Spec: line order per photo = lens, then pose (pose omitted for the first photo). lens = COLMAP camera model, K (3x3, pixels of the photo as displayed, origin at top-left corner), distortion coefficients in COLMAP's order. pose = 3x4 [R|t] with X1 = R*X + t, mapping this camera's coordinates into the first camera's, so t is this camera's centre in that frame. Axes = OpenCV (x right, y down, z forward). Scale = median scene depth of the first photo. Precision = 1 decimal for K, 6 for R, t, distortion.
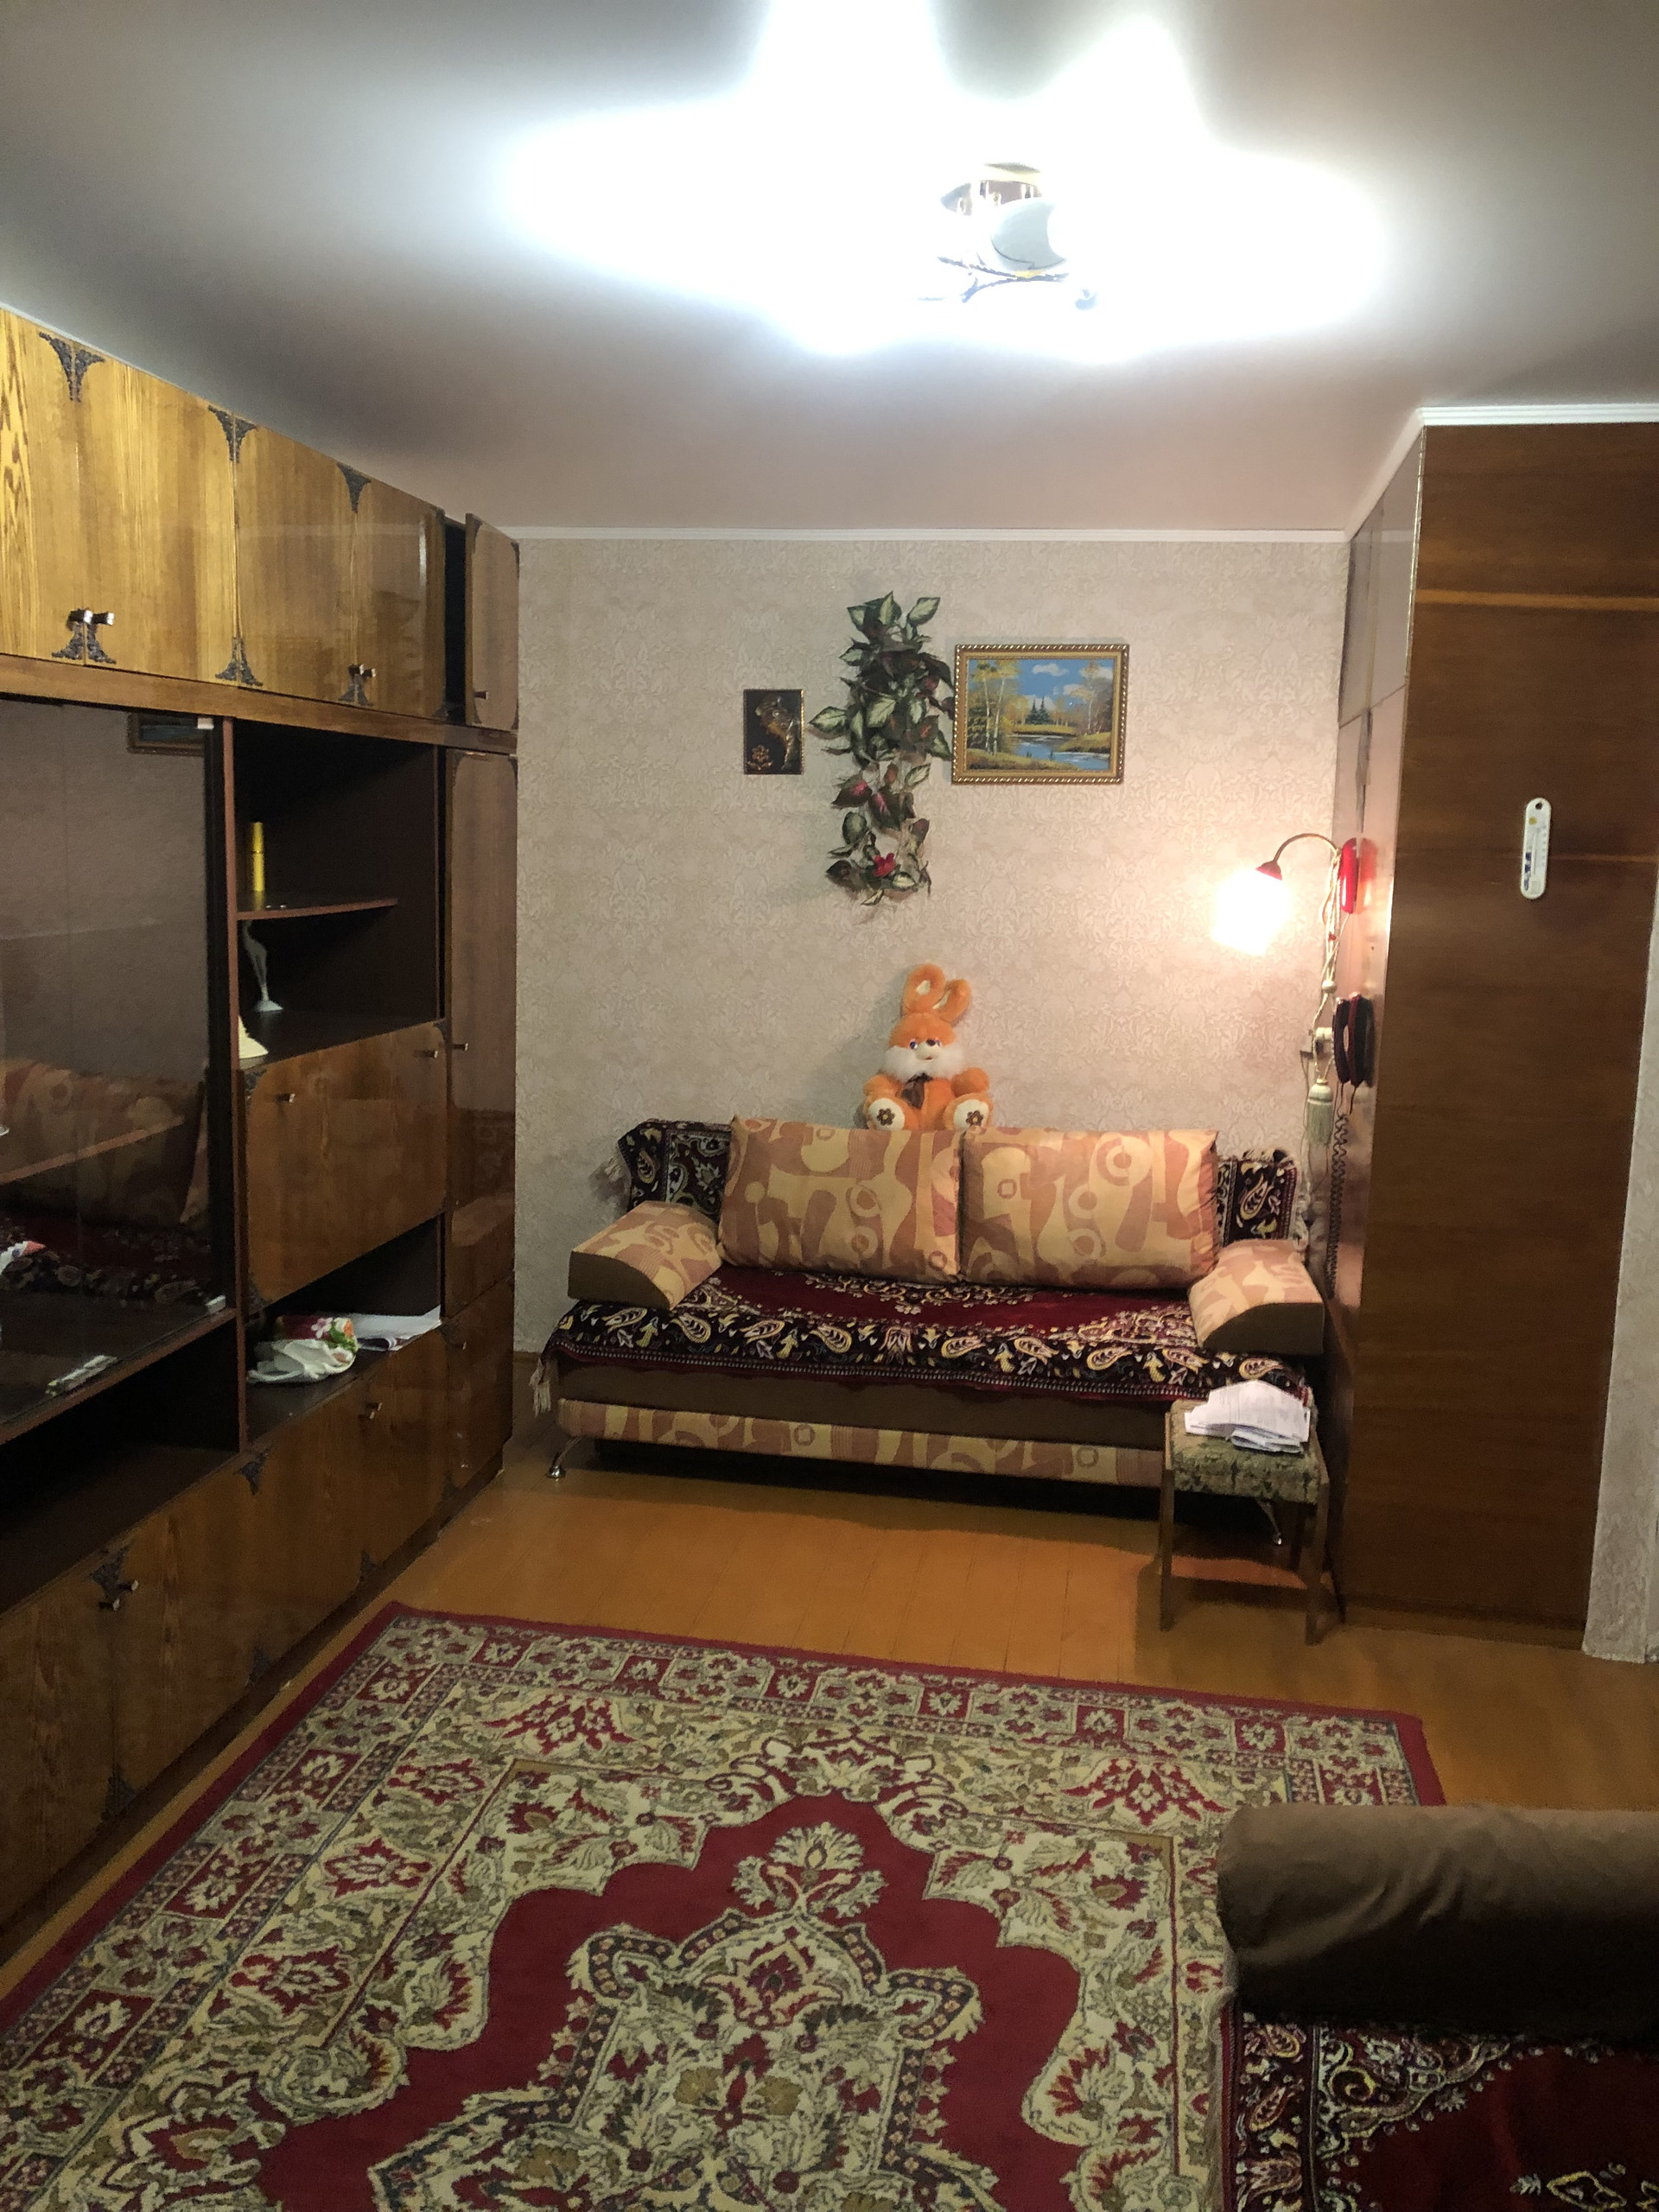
lens RADIAL K [[1702.7, 0, 778.0], [0, 1702.7, 1089.6], [0, 0, 1]] dist [0.159731, -0.399914]
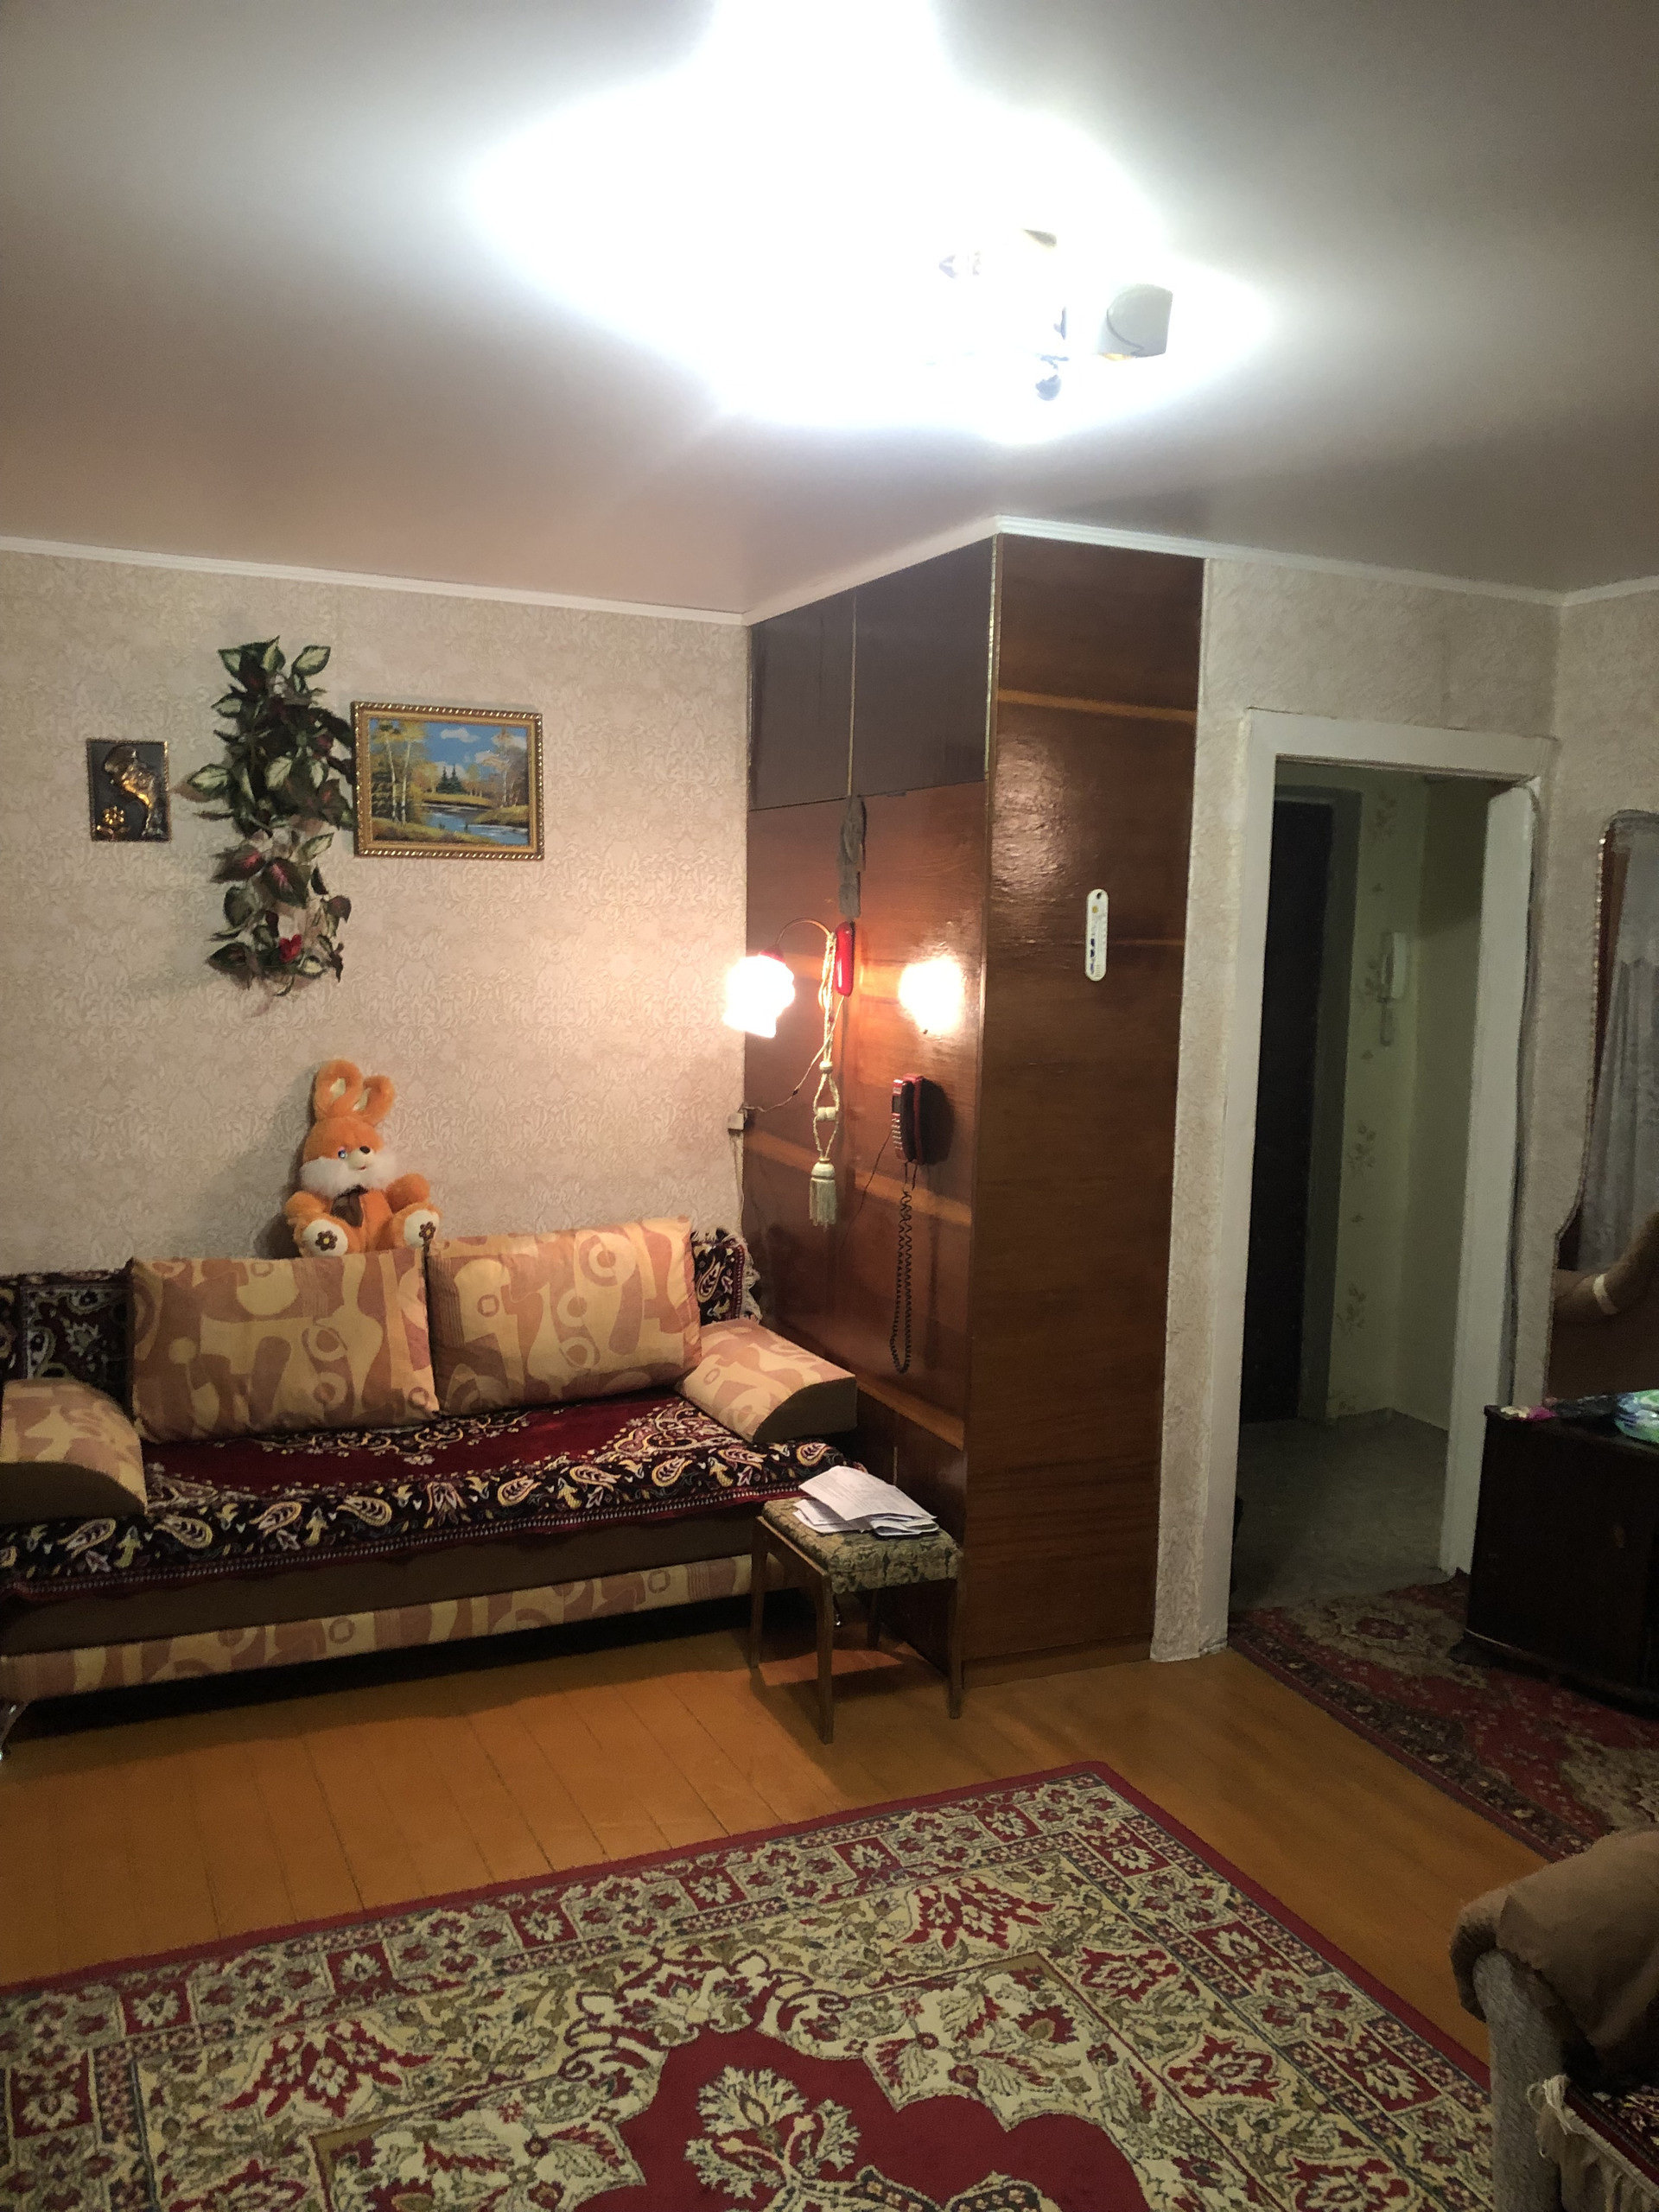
lens RADIAL K [[1762.6, 0, 831.6], [0, 1762.6, 1114.9], [0, 0, 1]] dist [0.007933, 0.002427]
pose [[0.828237, -0.072092, 0.555722, -0.245386], [0.083341, 0.996508, 0.005063, -0.034667], [-0.554146, 0.042121, 0.831353, 0.132798]]
